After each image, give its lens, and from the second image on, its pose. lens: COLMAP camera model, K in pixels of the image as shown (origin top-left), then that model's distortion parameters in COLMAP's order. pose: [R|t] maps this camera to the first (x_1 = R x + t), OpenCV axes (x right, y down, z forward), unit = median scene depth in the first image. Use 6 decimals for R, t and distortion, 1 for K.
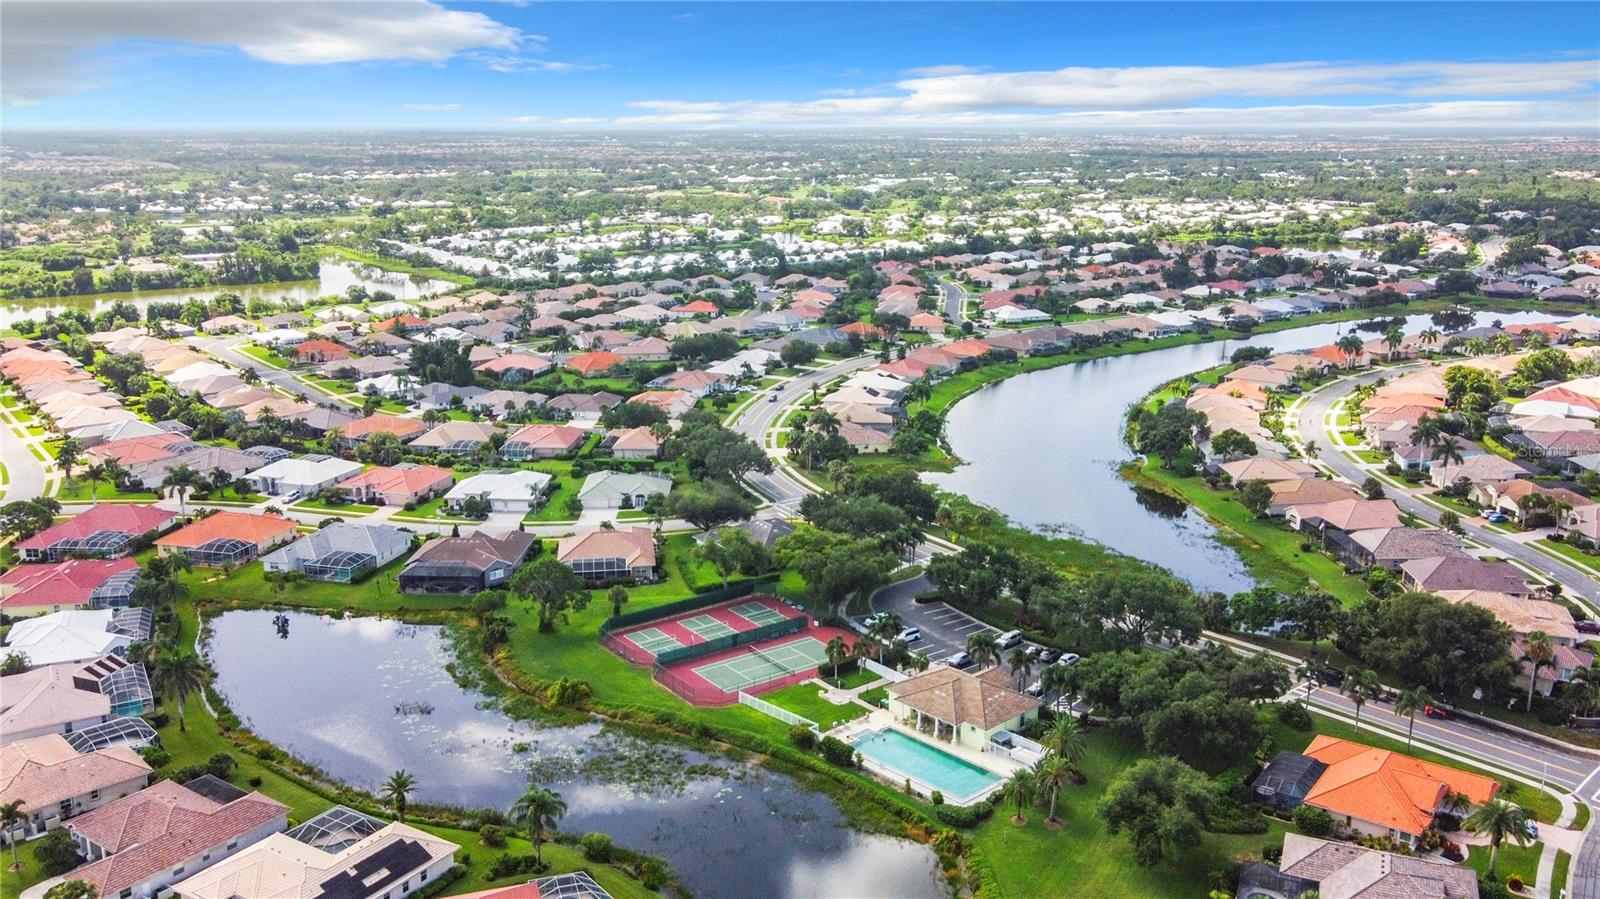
lens RADIAL K [[1330.6, 0, 800.0], [0, 1330.6, 449.5], [0, 0, 1]] dist [-0.010365, 0.055196]
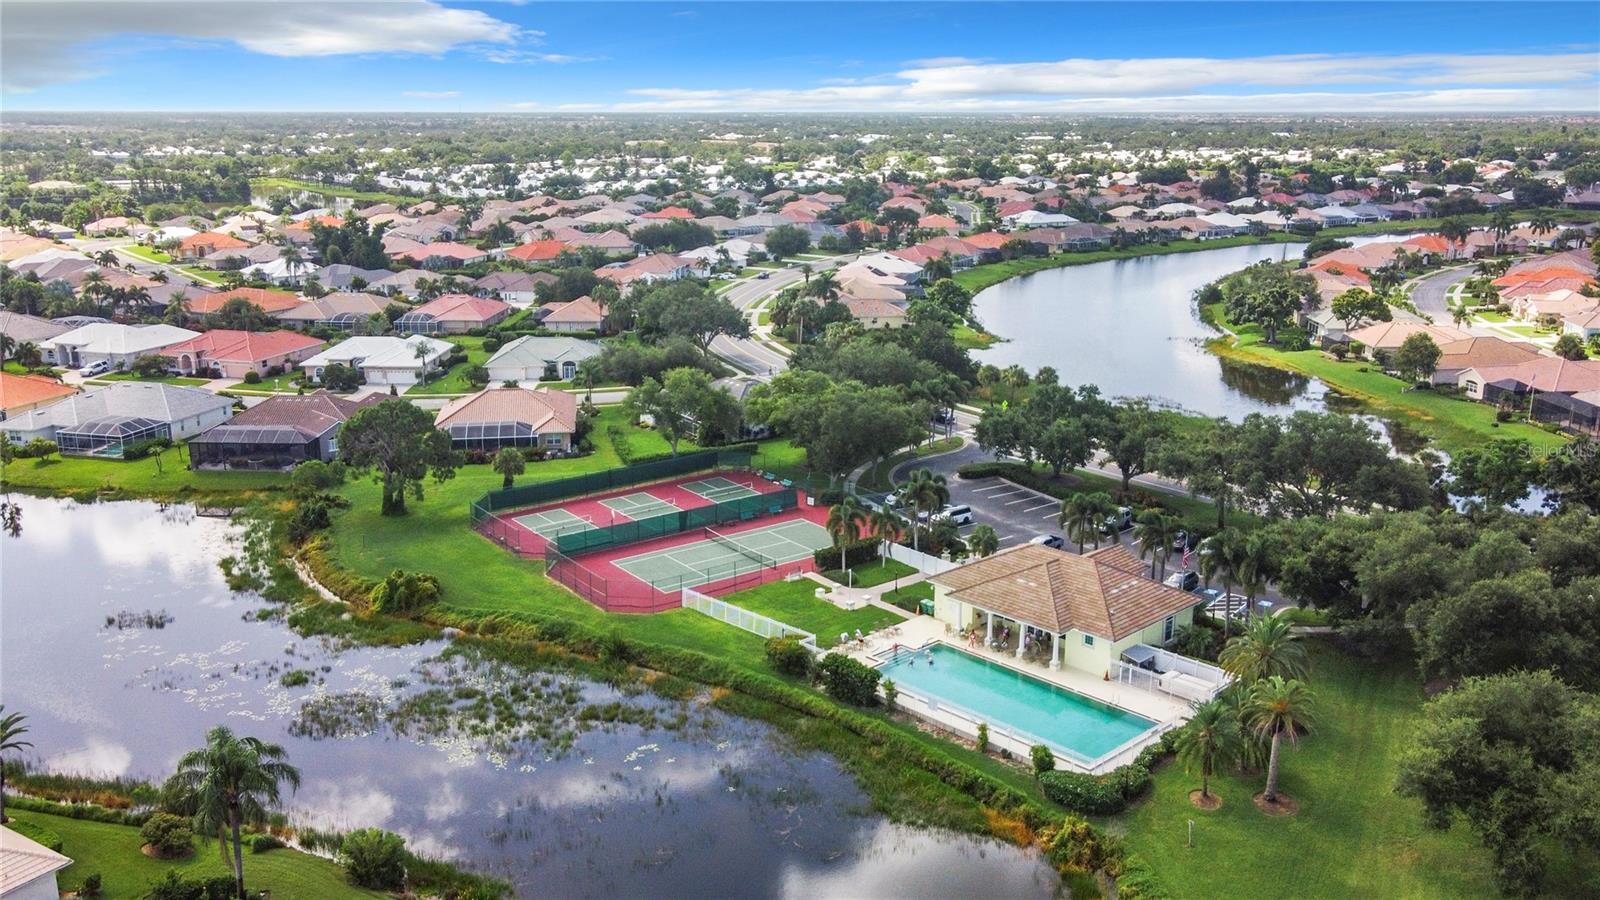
lens RADIAL K [[1330.6, 0, 800.0], [0, 1330.6, 450.0], [0, 0, 1]] dist [-0.010365, 0.055196]
pose [[0.999977, -0.001906, 0.006514, 0.002797], [0.001840, 0.999947, 0.010154, 0.101637], [-0.006533, -0.010142, 0.999927, 0.359957]]
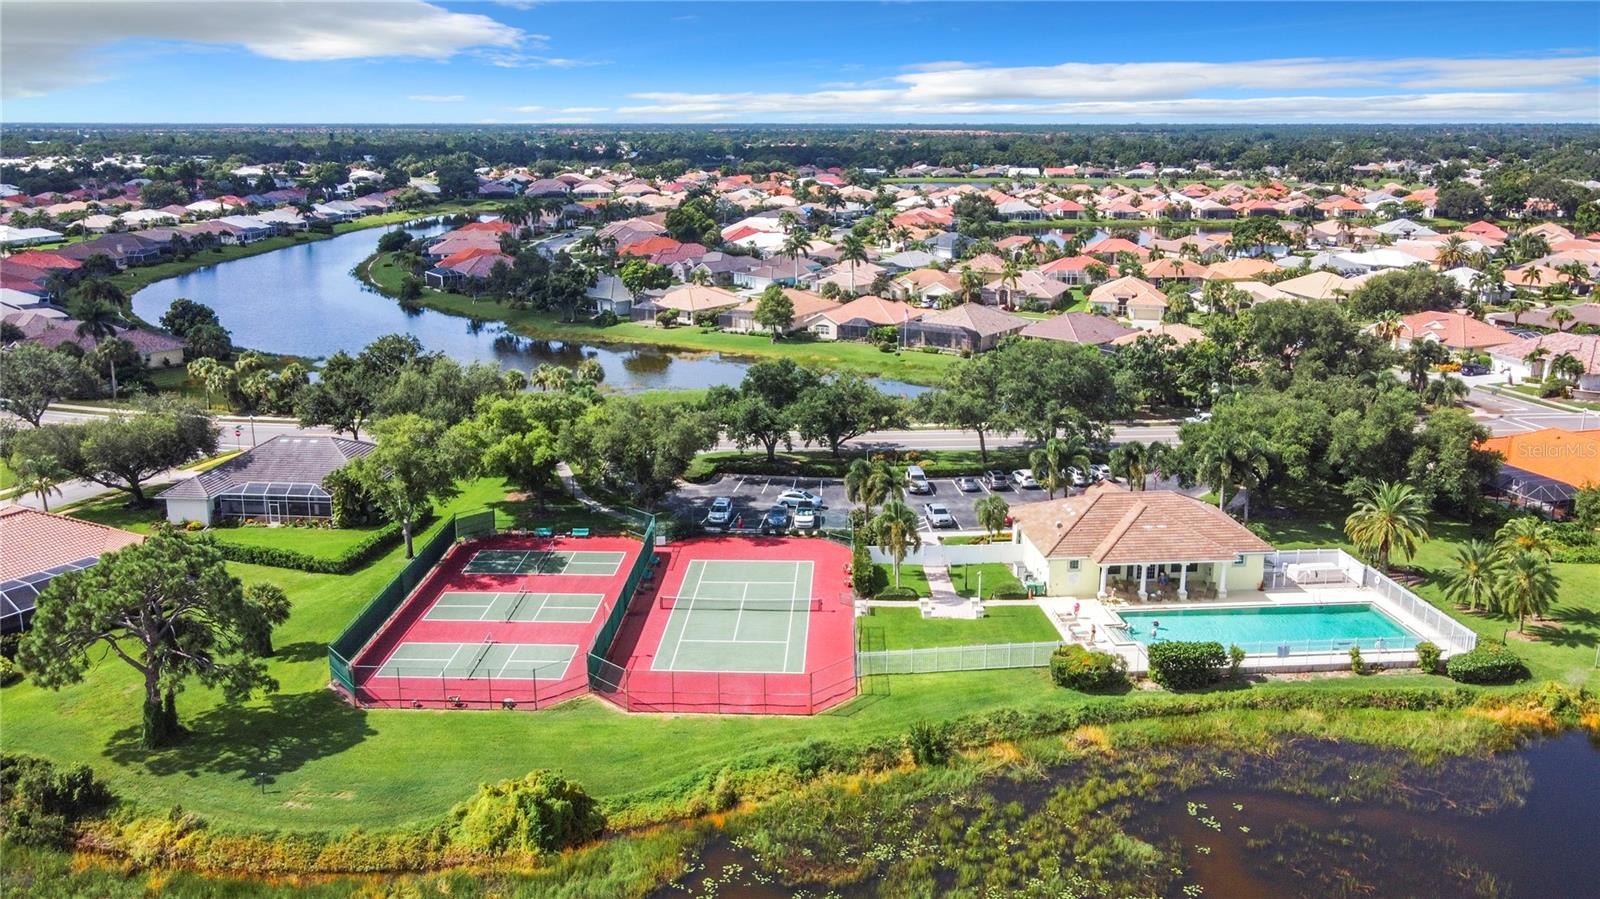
lens RADIAL K [[1286.1, 0, 805.5], [0, 1286.1, 510.0], [0, 0, 1]] dist [-0.010192, 0.000152]
pose [[0.612860, -0.228410, 0.756460, -0.339741], [0.187890, 0.971978, 0.141262, 0.060134], [-0.767528, 0.055558, 0.638603, 0.649118]]
